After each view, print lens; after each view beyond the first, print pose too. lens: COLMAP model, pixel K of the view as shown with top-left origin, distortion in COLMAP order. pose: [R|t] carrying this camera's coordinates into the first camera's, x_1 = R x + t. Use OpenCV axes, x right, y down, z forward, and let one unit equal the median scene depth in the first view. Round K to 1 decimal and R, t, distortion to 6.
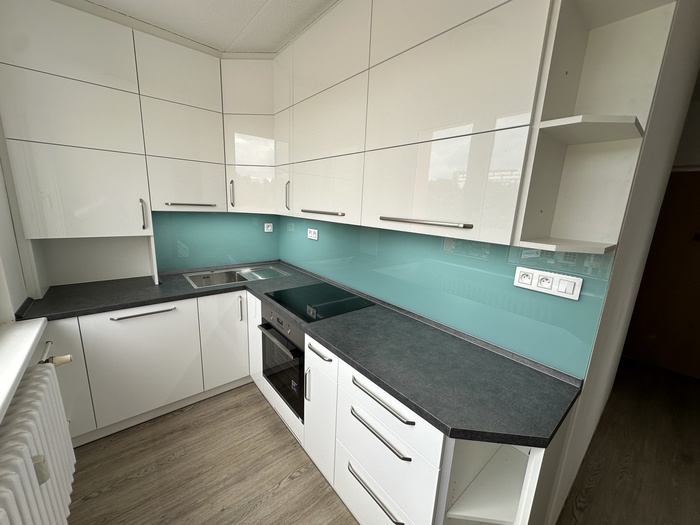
lens RADIAL K [[278.0, 0, 350.7], [0, 278.0, 263.1], [0, 0, 1]] dist [-0.002940, 0.000734]
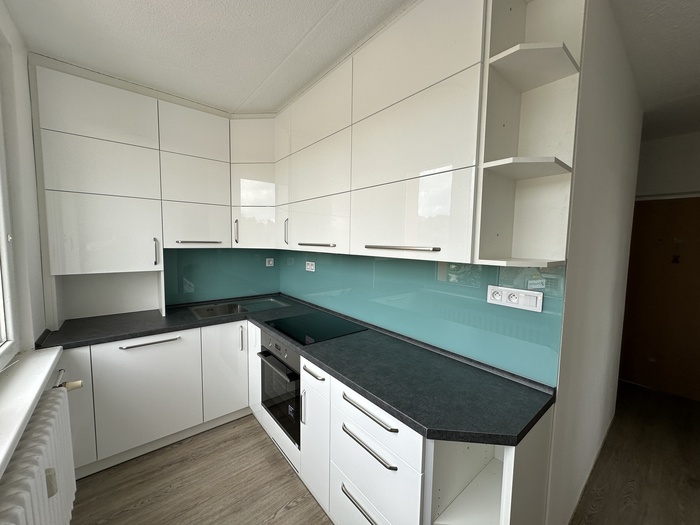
lens RADIAL K [[278.0, 0, 350.9], [0, 278.0, 263.0], [0, 0, 1]] dist [-0.002940, 0.000734]
pose [[0.999564, -0.027687, -0.010219, 0.046309], [0.026096, 0.990892, -0.132106, 0.042631], [0.013784, 0.131782, 0.991183, -0.093533]]
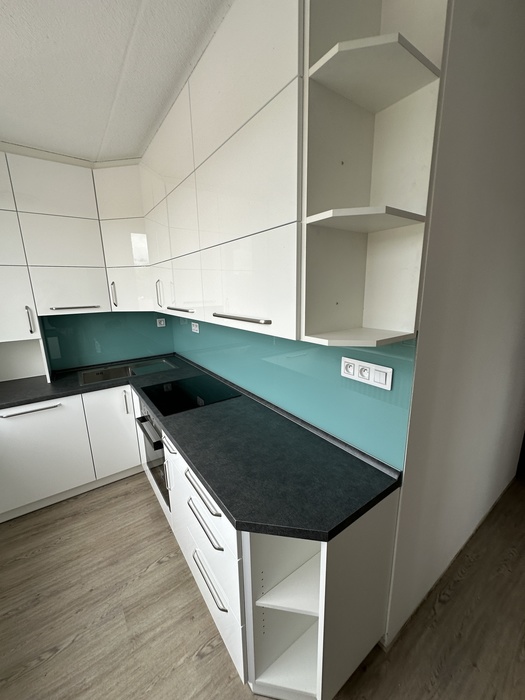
lens RADIAL K [[278.0, 0, 262.5], [0, 278.0, 350.7], [0, 0, 1]] dist [-0.002940, 0.000734]
pose [[0.994671, -0.046277, -0.092131, 0.306527], [0.047234, 0.998850, 0.008239, -0.023297], [0.091643, -0.012547, 0.995713, -0.008357]]
